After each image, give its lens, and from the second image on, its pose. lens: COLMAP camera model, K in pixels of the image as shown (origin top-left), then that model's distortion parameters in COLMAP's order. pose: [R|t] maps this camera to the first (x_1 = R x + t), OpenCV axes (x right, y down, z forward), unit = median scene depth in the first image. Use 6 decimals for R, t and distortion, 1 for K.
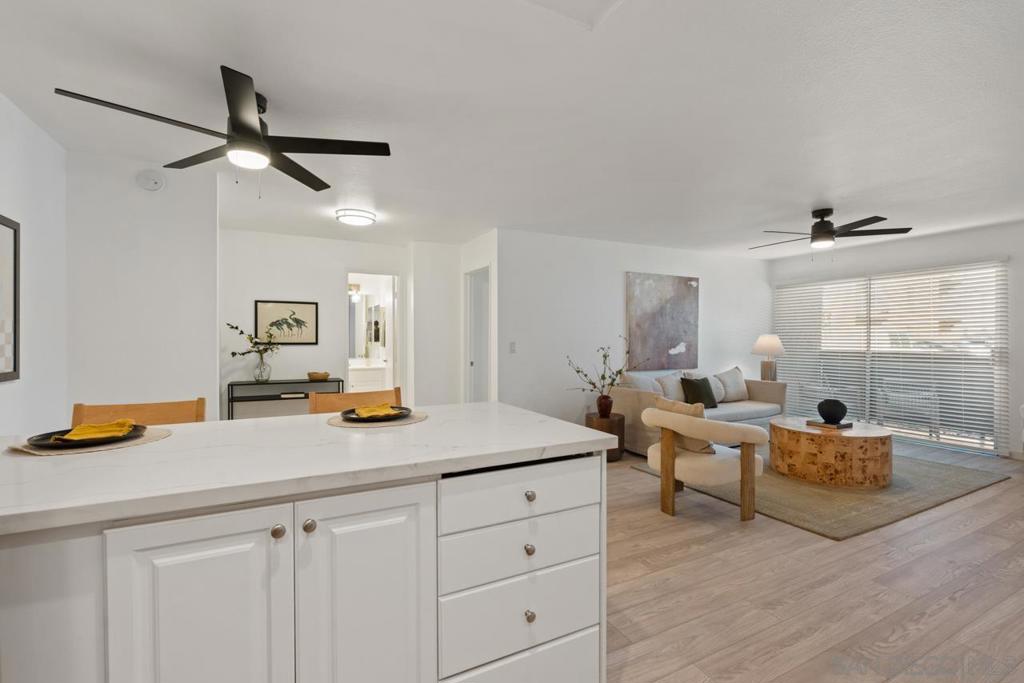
lens RADIAL K [[456.6, 0, 509.1], [0, 456.6, 340.7], [0, 0, 1]] dist [-0.010014, 0.002755]
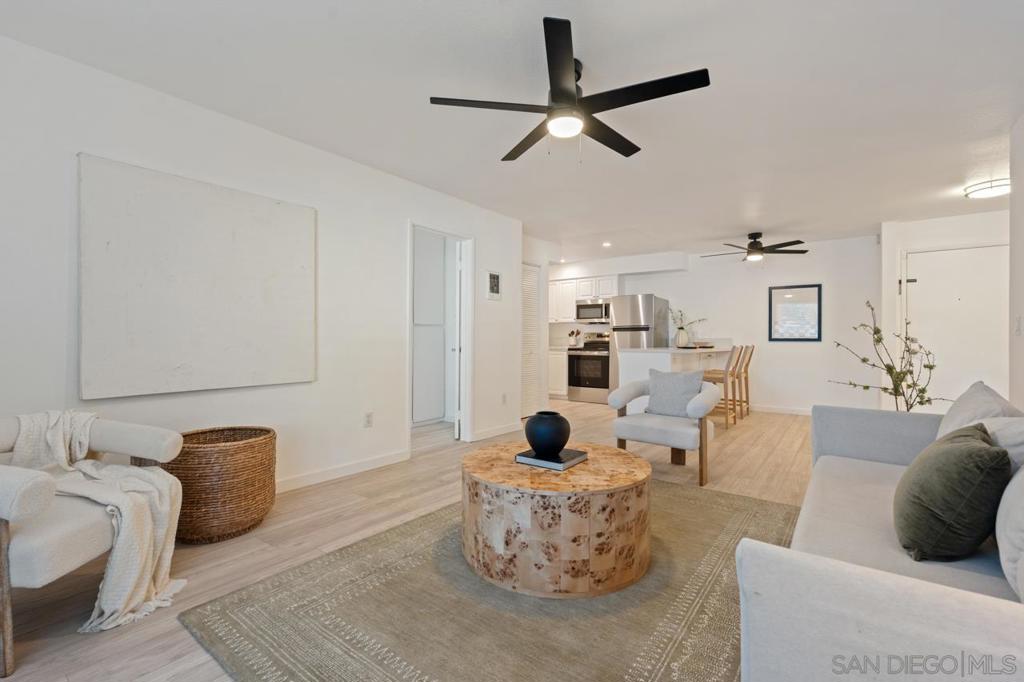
lens RADIAL K [[456.6, 0, 512.0], [0, 456.6, 338.8], [0, 0, 1]] dist [-0.010014, 0.002755]
pose [[-0.898595, -0.004726, -0.438754, 0.821642], [-0.007119, 0.999967, 0.003809, 0.033749], [0.438722, 0.006546, -0.898599, 1.223591]]
